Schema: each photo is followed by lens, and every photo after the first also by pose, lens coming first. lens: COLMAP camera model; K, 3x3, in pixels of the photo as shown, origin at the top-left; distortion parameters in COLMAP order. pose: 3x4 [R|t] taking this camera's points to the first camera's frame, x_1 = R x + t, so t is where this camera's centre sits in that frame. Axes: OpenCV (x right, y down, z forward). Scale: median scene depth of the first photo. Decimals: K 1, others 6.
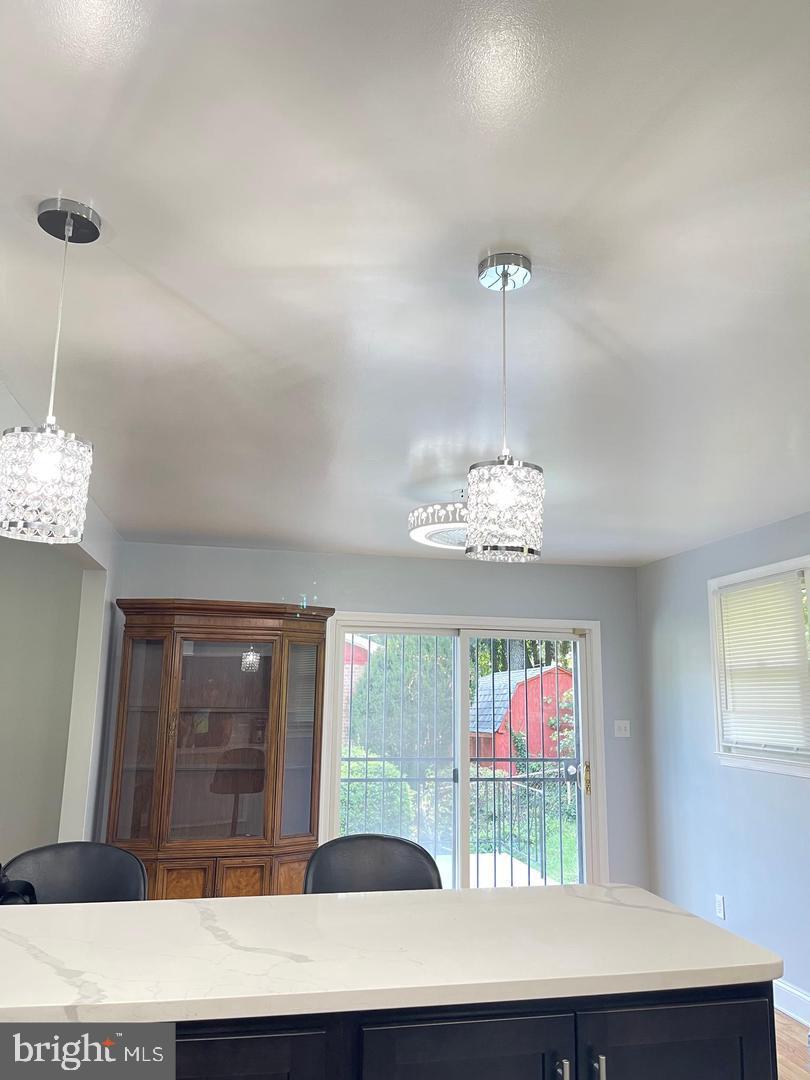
lens RADIAL K [[813.3, 0, 405.1], [0, 813.3, 540.1], [0, 0, 1]] dist [0.015911, -0.010568]
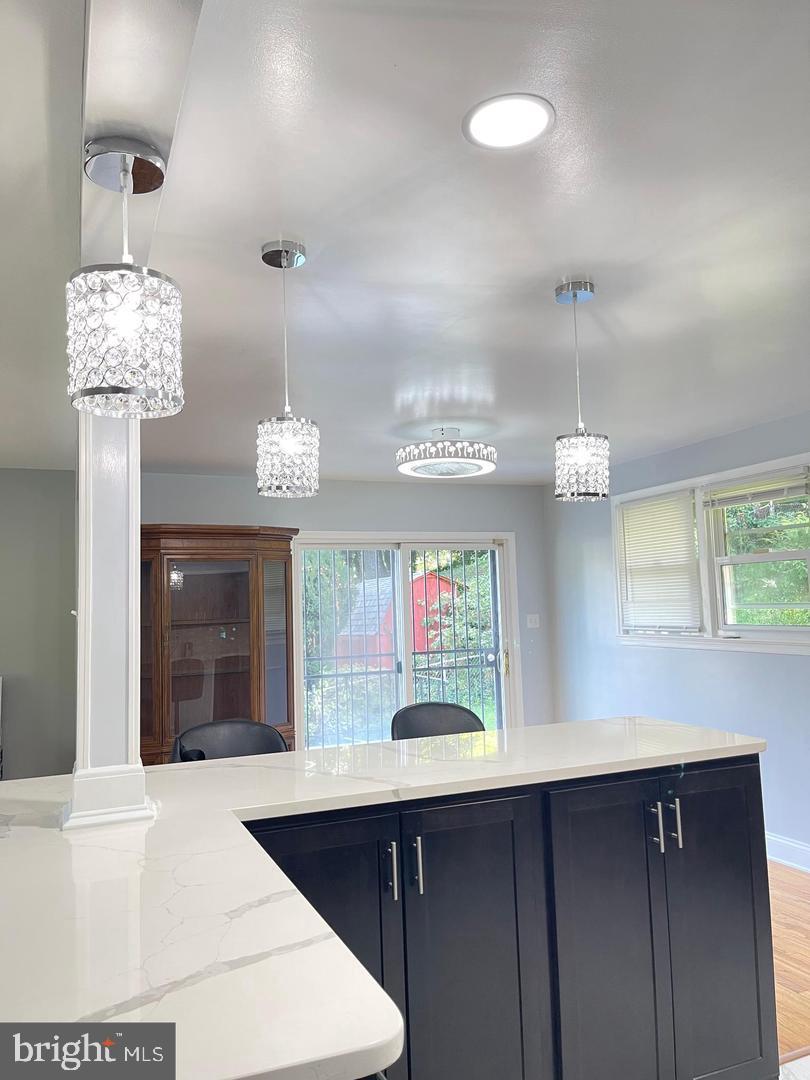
lens RADIAL K [[813.3, 0, 398.8], [0, 813.3, 541.0], [0, 0, 1]] dist [0.015911, -0.010568]
pose [[0.981804, -0.031879, 0.187205, -0.175310], [0.010562, 0.993450, 0.113777, -0.027547], [-0.189605, -0.109730, 0.975710, -0.135767]]
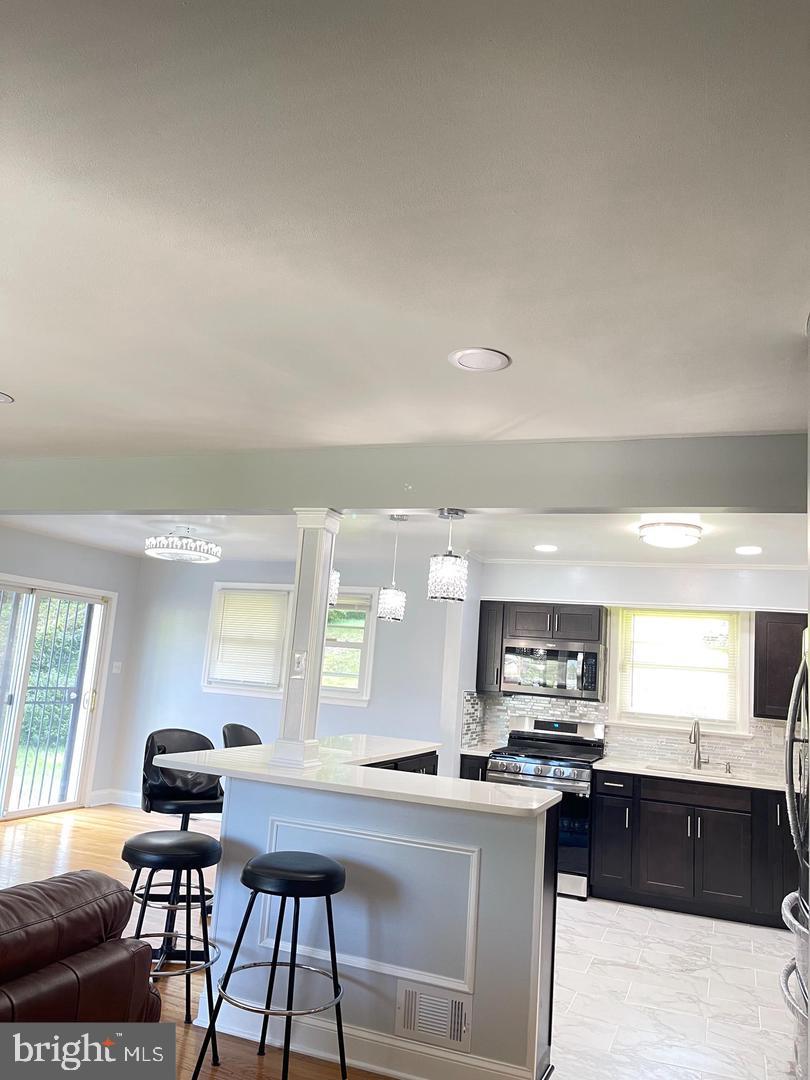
lens RADIAL K [[813.3, 0, 403.0], [0, 813.3, 538.0], [0, 0, 1]] dist [0.015911, -0.010568]
pose [[0.529563, 0.159192, 0.833199, -0.846603], [-0.227580, 0.972886, -0.041236, -0.057962], [-0.817172, -0.167783, 0.551433, -0.211446]]
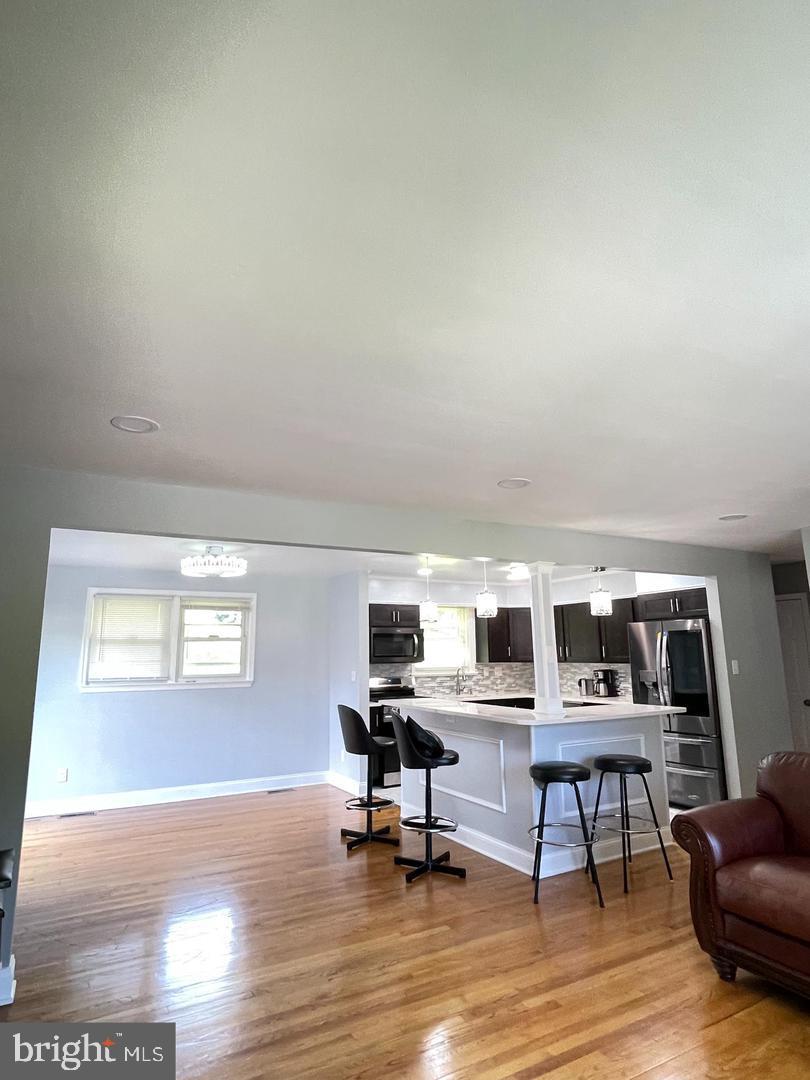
lens RADIAL K [[609.8, 0, 404.9], [0, 609.8, 543.0], [0, 0, 1]] dist [-0.001696, 0.000080]
pose [[-0.308513, 0.154749, 0.938548, -1.123133], [-0.175478, 0.960485, -0.216047, 0.125822], [-0.934894, -0.231348, -0.269167, 0.773491]]
